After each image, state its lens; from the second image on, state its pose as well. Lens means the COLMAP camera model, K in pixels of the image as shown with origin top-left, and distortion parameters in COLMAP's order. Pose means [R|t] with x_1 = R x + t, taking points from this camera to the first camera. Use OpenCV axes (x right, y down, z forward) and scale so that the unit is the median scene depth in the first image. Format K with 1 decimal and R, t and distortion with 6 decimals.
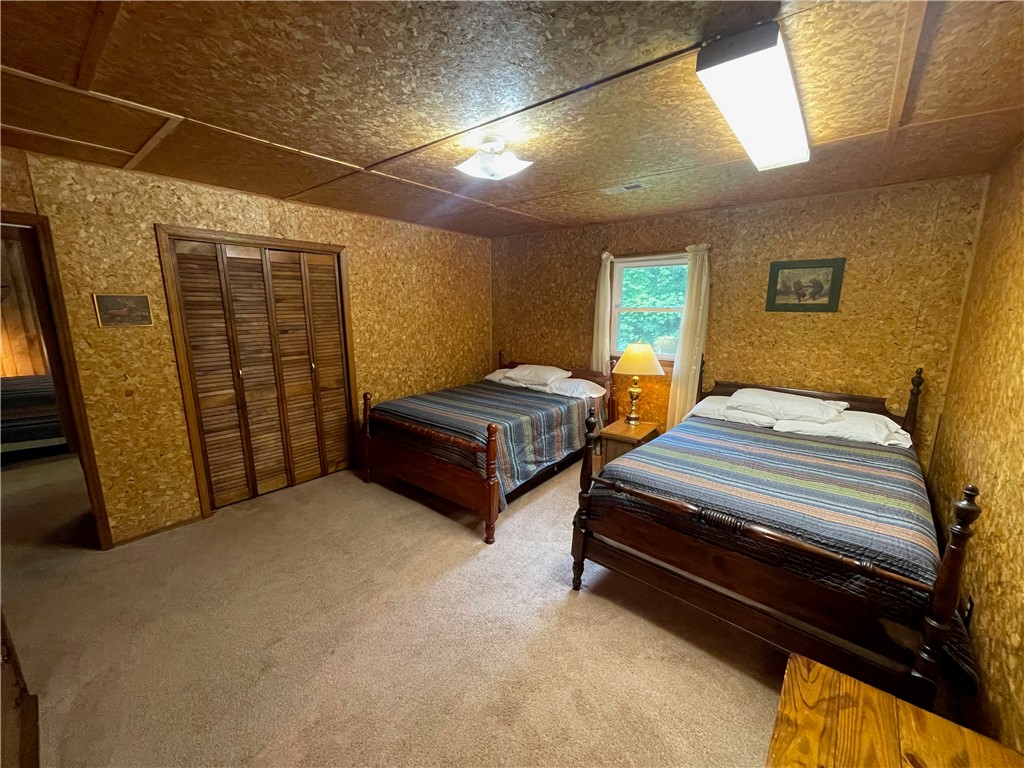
lens RADIAL K [[414.5, 0, 507.3], [0, 414.5, 386.1], [0, 0, 1]] dist [-0.002462, -0.000423]
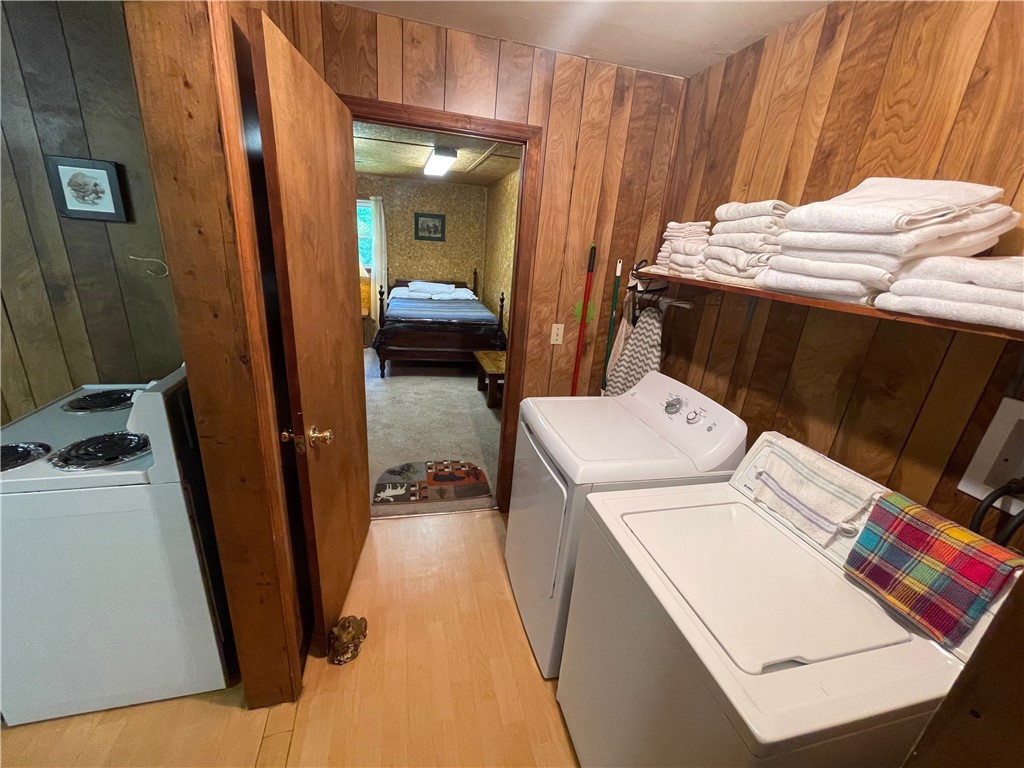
lens RADIAL K [[414.5, 0, 506.6], [0, 414.5, 387.2], [0, 0, 1]] dist [-0.002462, -0.000423]
pose [[0.591230, -0.231037, 0.772702, -0.817563], [0.093257, 0.971247, 0.219047, 0.108146], [-0.801093, -0.057447, 0.595776, -0.550325]]
